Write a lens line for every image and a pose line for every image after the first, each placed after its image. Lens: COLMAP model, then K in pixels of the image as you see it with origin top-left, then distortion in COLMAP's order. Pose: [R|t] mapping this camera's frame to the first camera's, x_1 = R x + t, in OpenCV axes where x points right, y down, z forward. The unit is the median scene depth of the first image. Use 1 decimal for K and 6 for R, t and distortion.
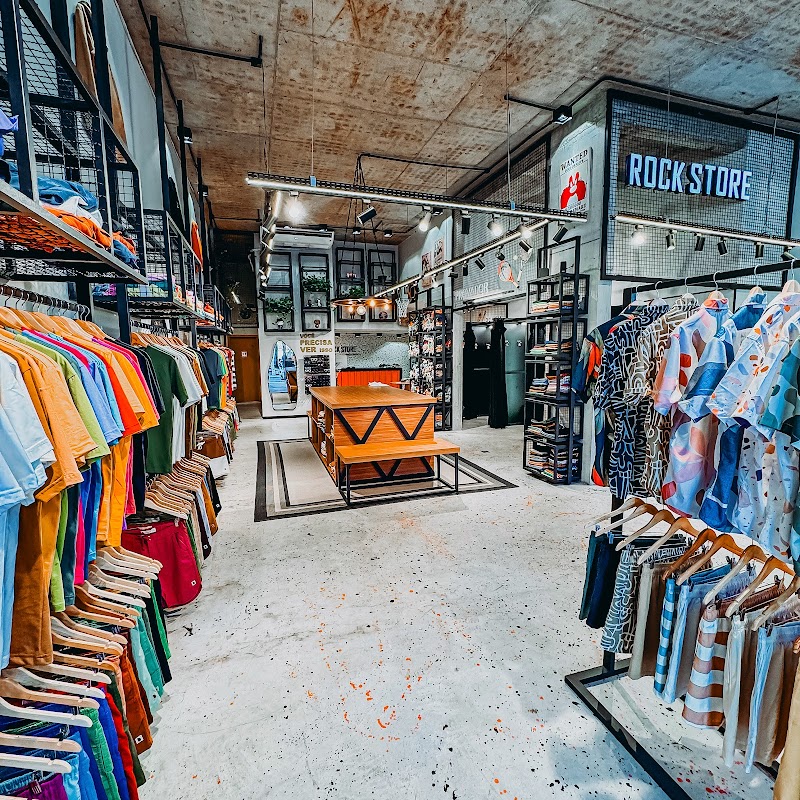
lens RADIAL K [[427.6, 0, 400.0], [0, 427.6, 400.0], [0, 0, 1]] dist [0.002940, 0.001052]
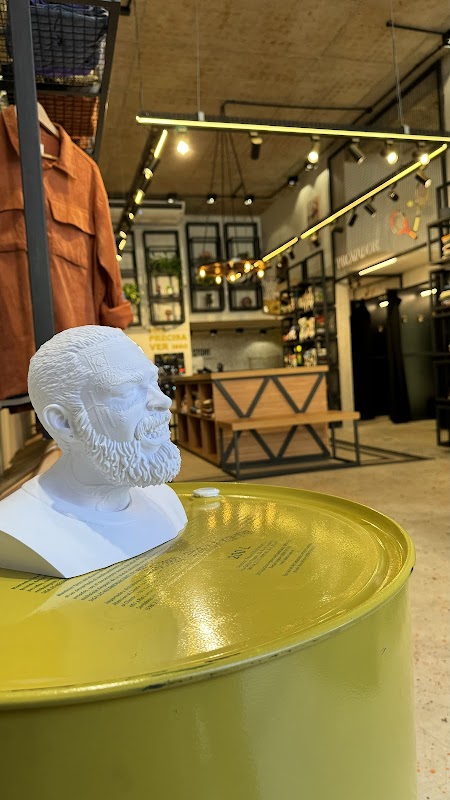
lens RADIAL K [[572.3, 0, 225.0], [0, 572.3, 400.0], [0, 0, 1]] dist [0.068738, -0.098437]
pose [[0.997102, -0.053157, -0.054428, -0.062116], [0.049107, 0.996106, -0.073224, 0.136158], [0.058109, 0.070339, 0.995829, -0.158249]]
